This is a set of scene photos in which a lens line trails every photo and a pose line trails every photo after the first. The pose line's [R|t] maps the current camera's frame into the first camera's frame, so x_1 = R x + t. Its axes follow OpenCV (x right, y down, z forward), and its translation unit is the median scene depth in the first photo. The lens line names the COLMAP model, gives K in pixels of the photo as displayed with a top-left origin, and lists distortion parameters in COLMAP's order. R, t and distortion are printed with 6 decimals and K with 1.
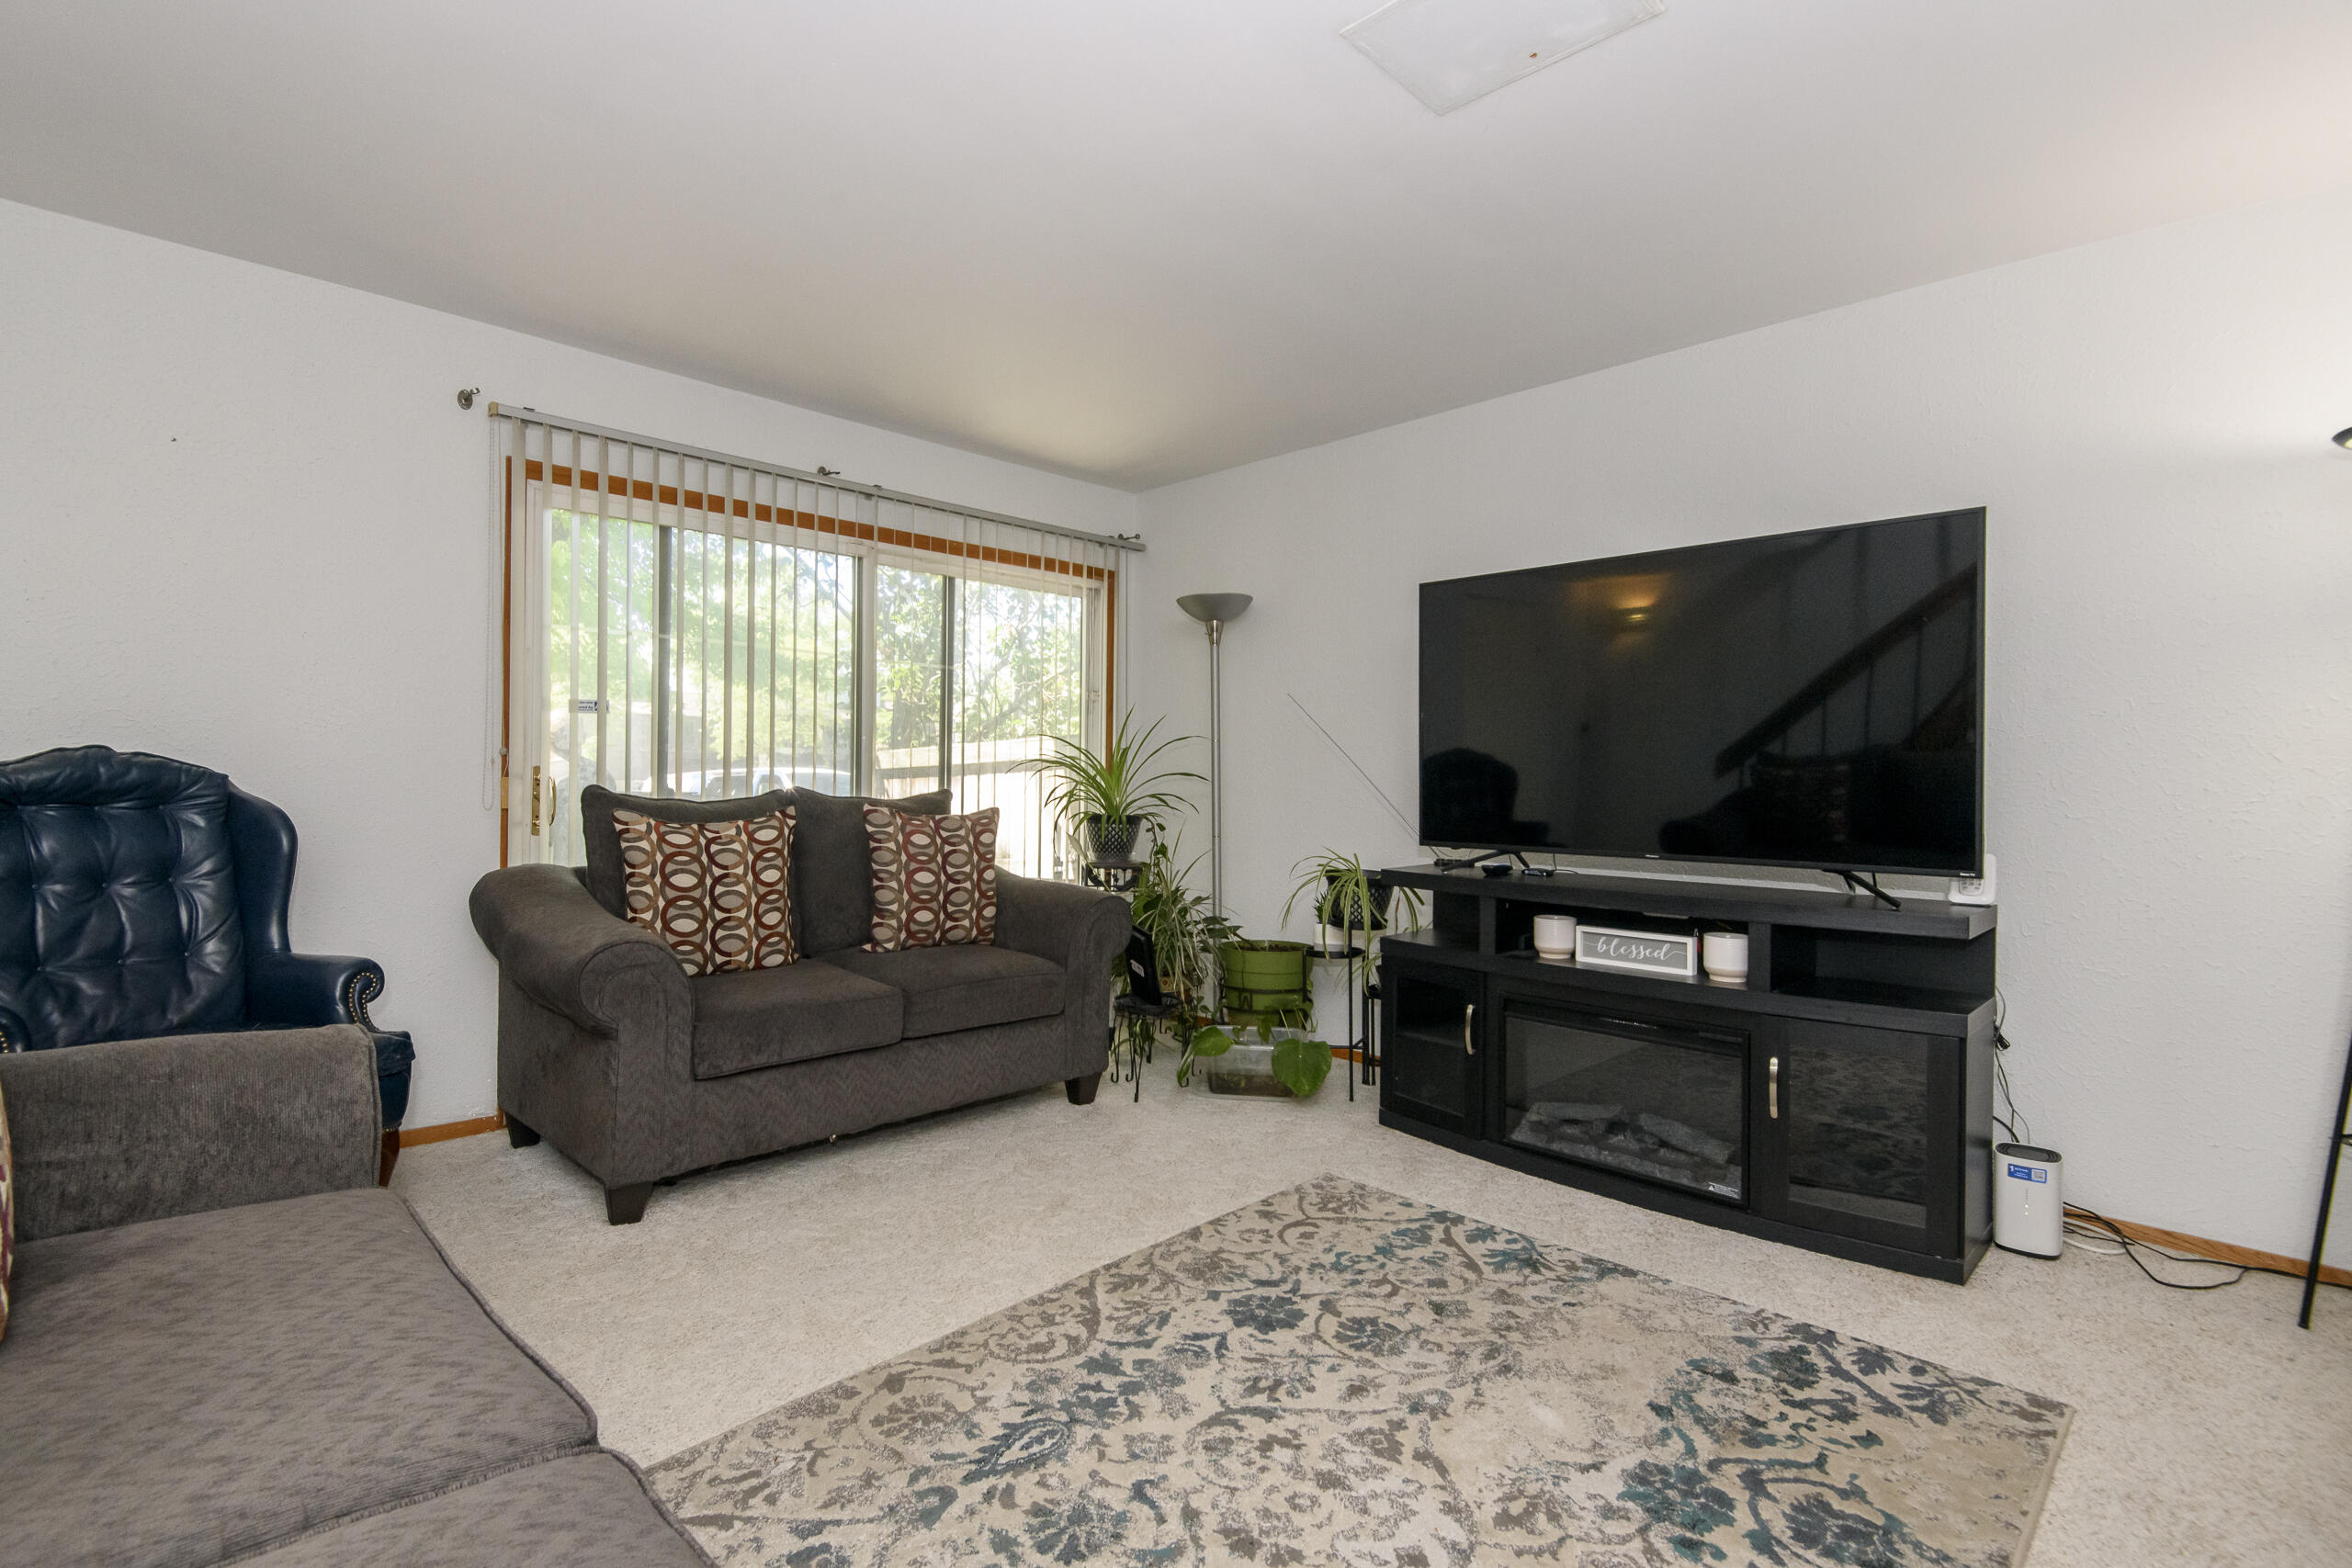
lens RADIAL K [[1111.4, 0, 1176.0], [0, 1111.4, 784.0], [0, 0, 1]] dist [0.045010, -0.032814]
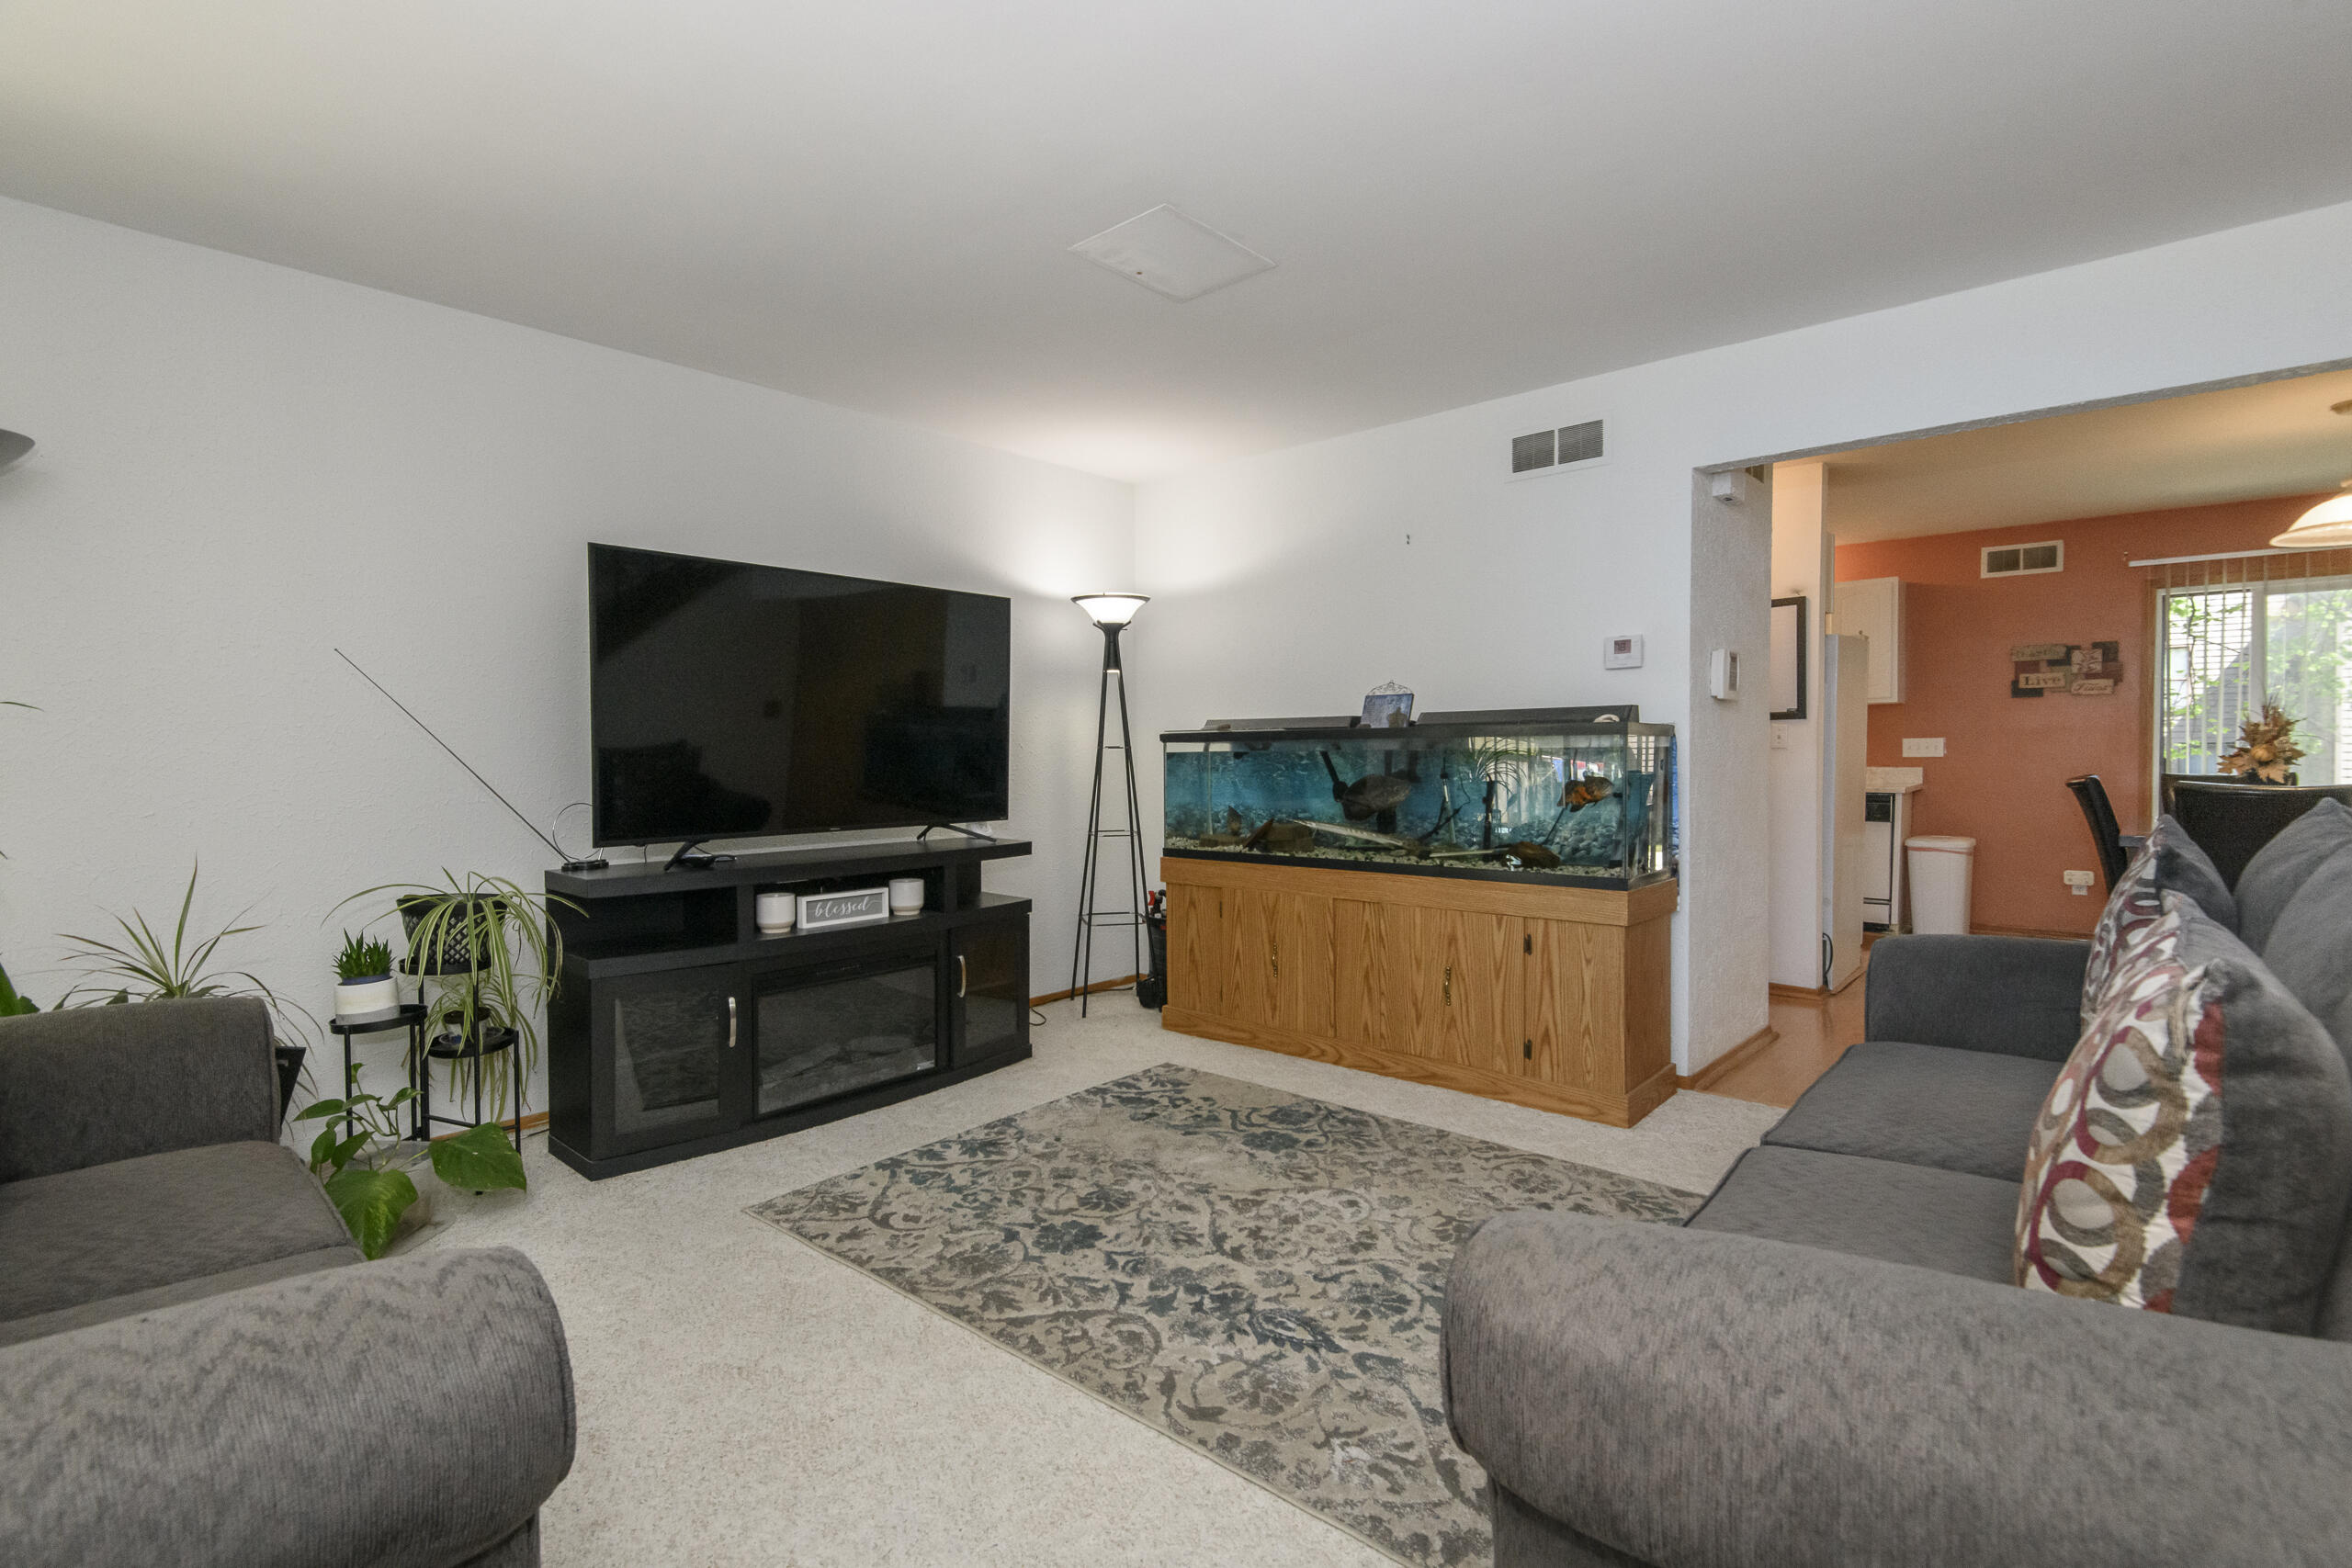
lens RADIAL K [[1075.3, 0, 1174.7], [0, 1075.3, 781.3], [0, 0, 1]] dist [0.040669, -0.029223]
pose [[-0.049975, -0.038601, 0.998004, -1.020549], [0.012317, 0.999153, 0.039262, -0.038086], [-0.998674, 0.014255, -0.049458, 0.942163]]
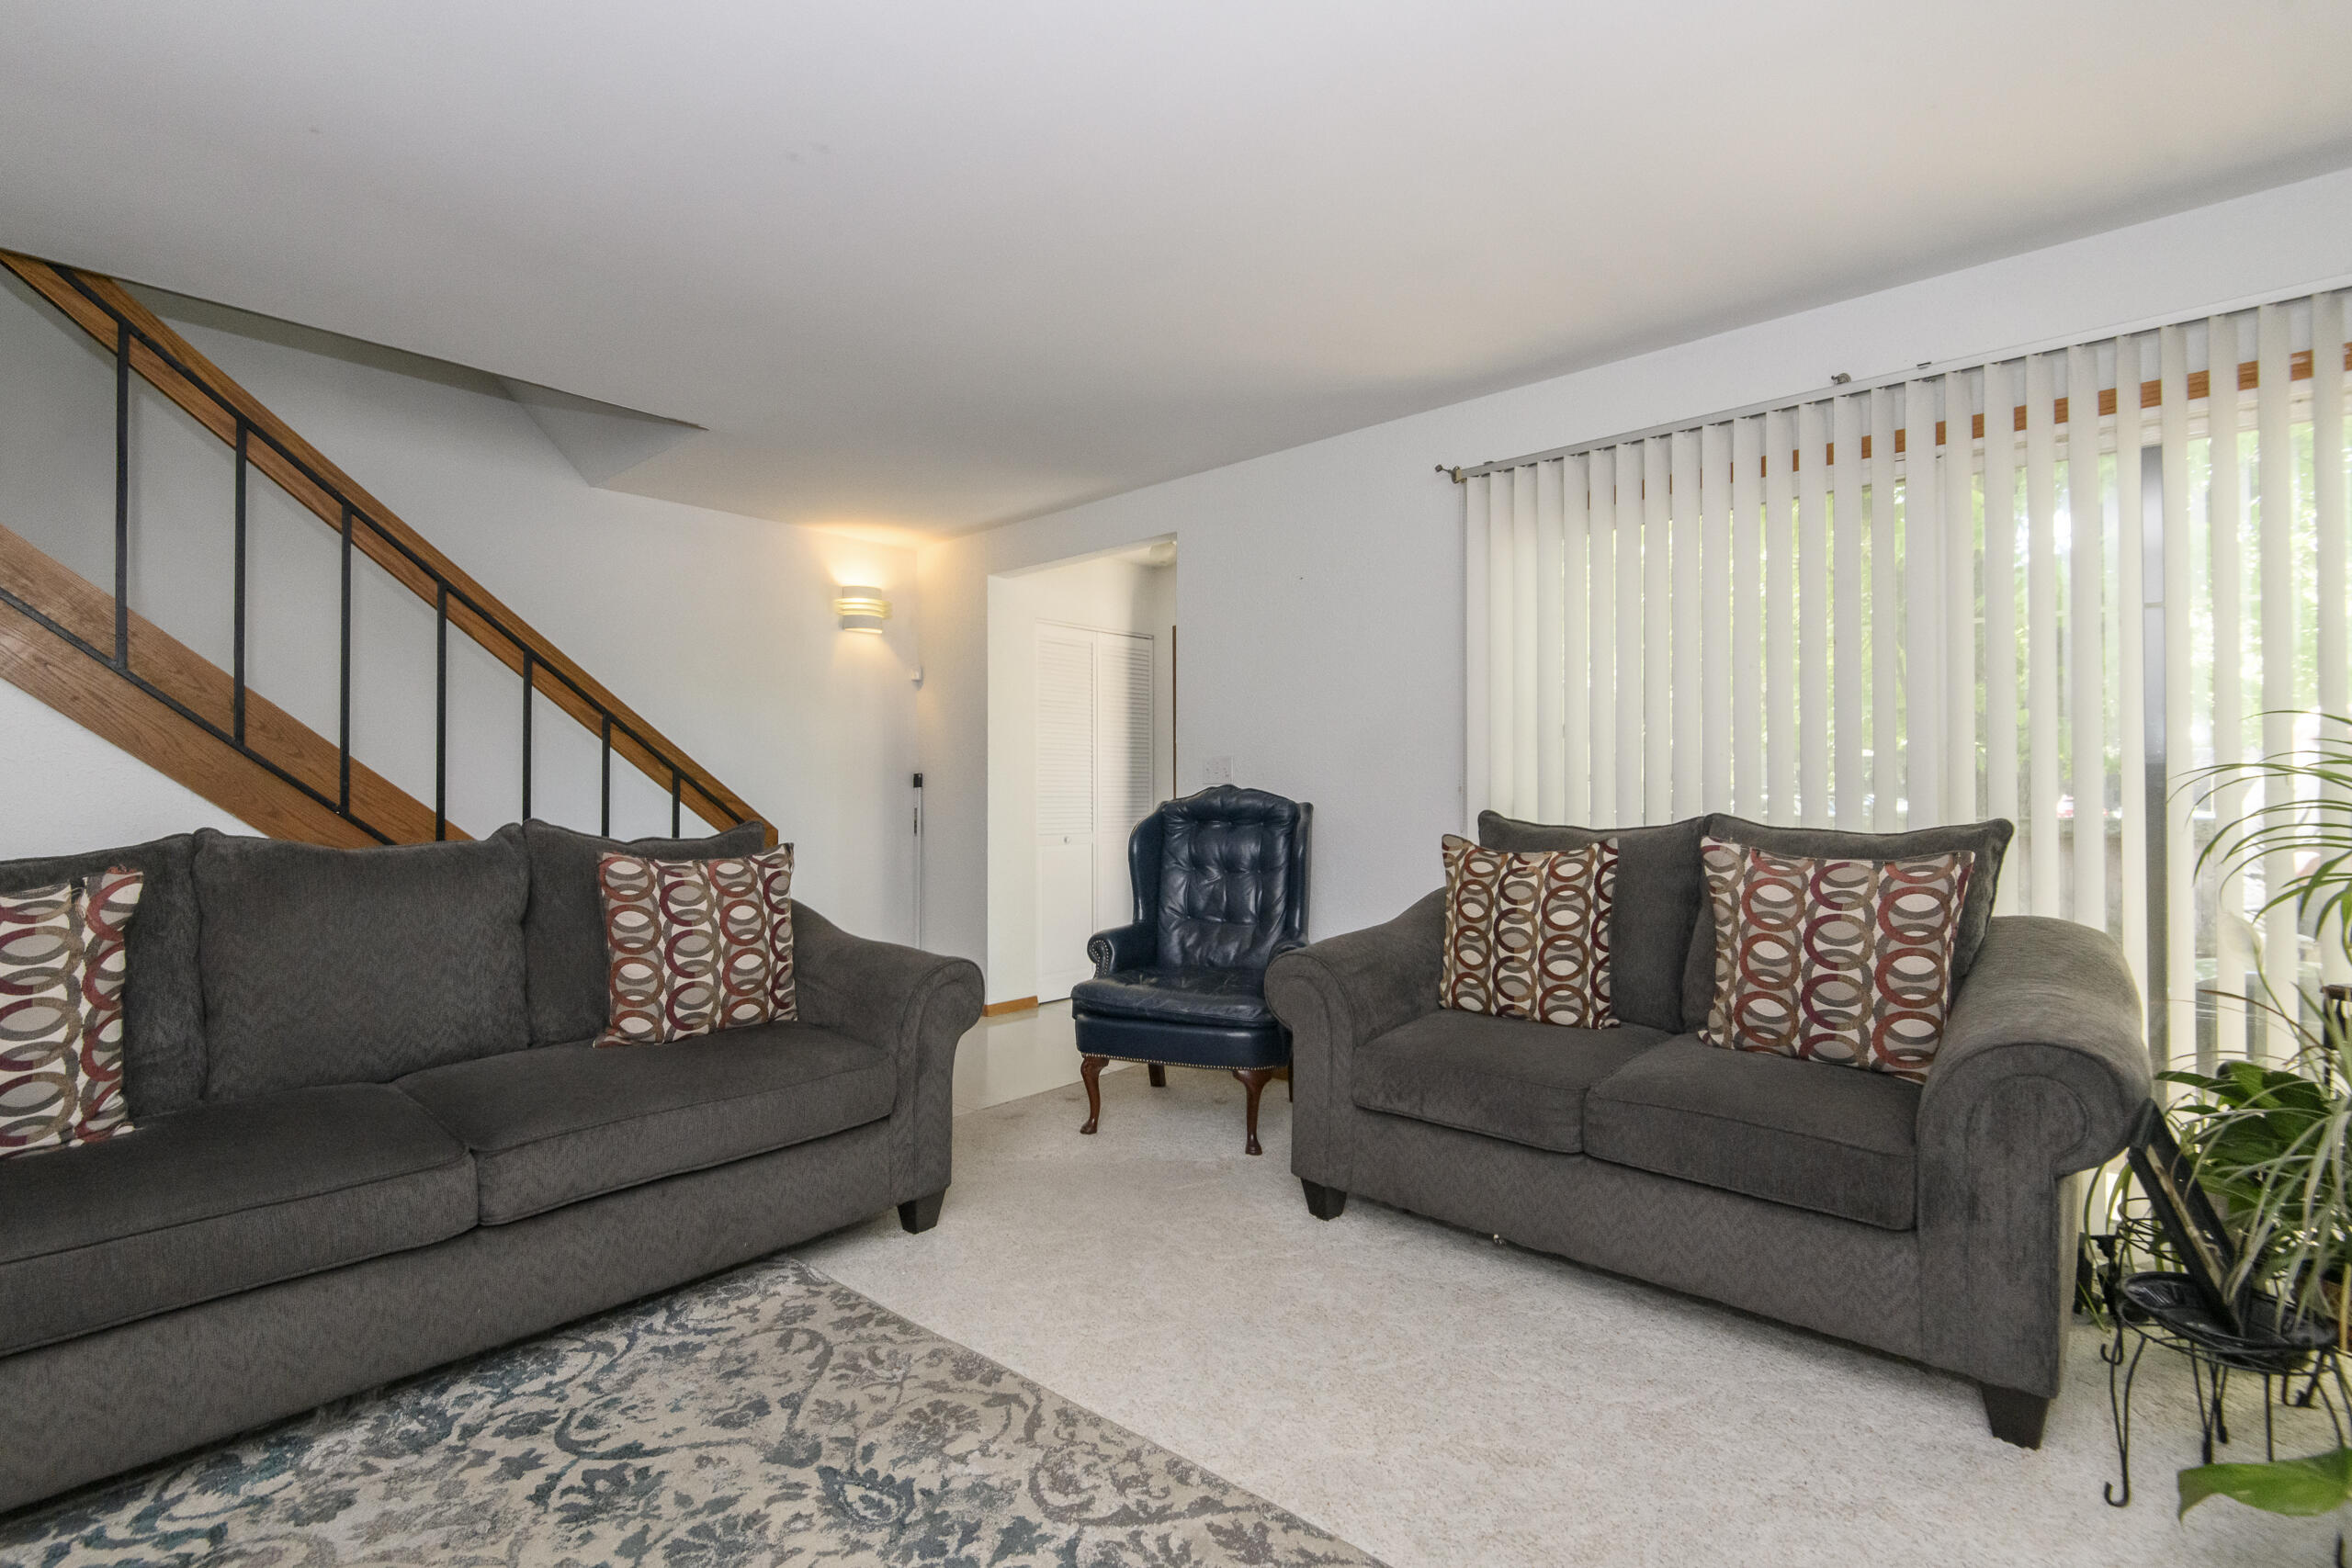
lens RADIAL K [[1075.3, 0, 1174.7], [0, 1075.3, 781.3], [0, 0, 1]] dist [0.040669, -0.029223]
pose [[0.050789, -0.020990, -0.998489, 0.667098], [0.000057, 0.999779, -0.021014, -0.007252], [0.998709, 0.001010, 0.050779, 0.978169]]
